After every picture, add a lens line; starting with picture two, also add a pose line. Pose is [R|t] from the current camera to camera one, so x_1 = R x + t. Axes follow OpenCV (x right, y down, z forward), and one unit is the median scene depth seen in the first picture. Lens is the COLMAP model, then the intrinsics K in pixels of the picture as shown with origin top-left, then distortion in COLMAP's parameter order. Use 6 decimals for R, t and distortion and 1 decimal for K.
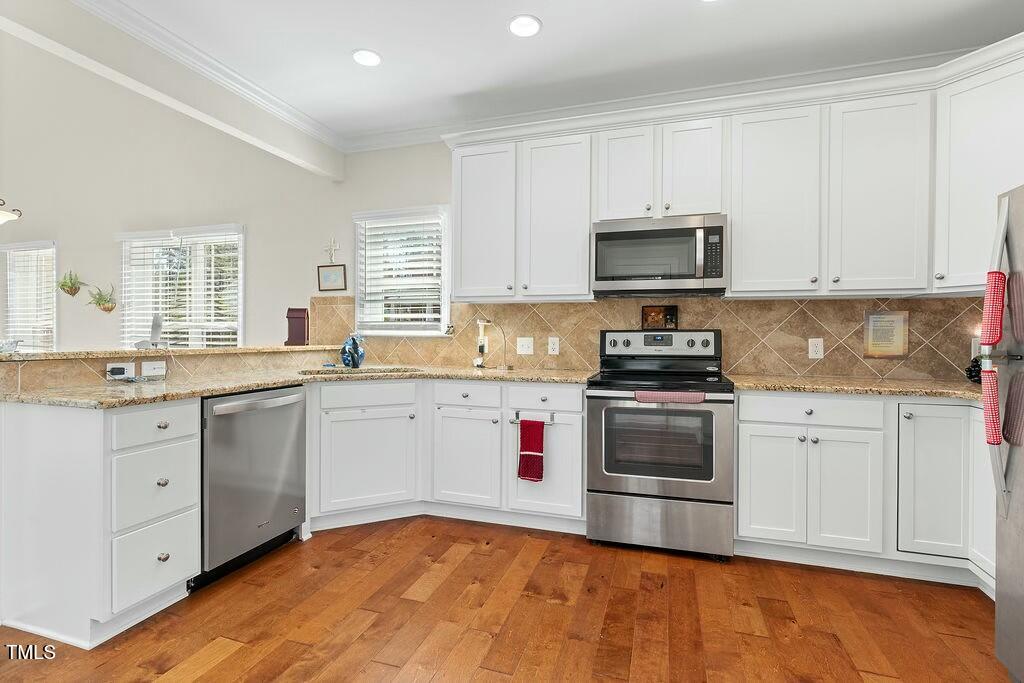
lens RADIAL K [[483.3, 0, 512.0], [0, 483.3, 341.5], [0, 0, 1]] dist [0.002666, -0.000032]
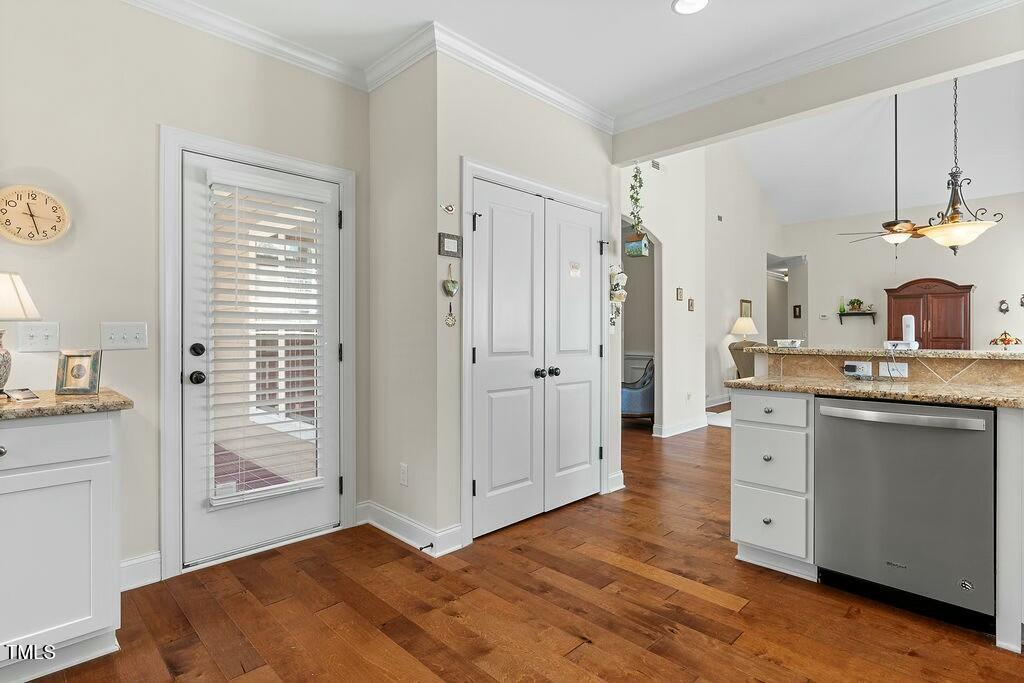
lens RADIAL K [[514.5, 0, 512.0], [0, 514.5, 341.5], [0, 0, 1]] dist [-0.001254, 0.000037]
pose [[-0.462469, 0.006980, -0.886608, 0.591623], [-0.011453, 0.999839, 0.013846, -0.007597], [0.886562, 0.016557, -0.462314, 0.863463]]
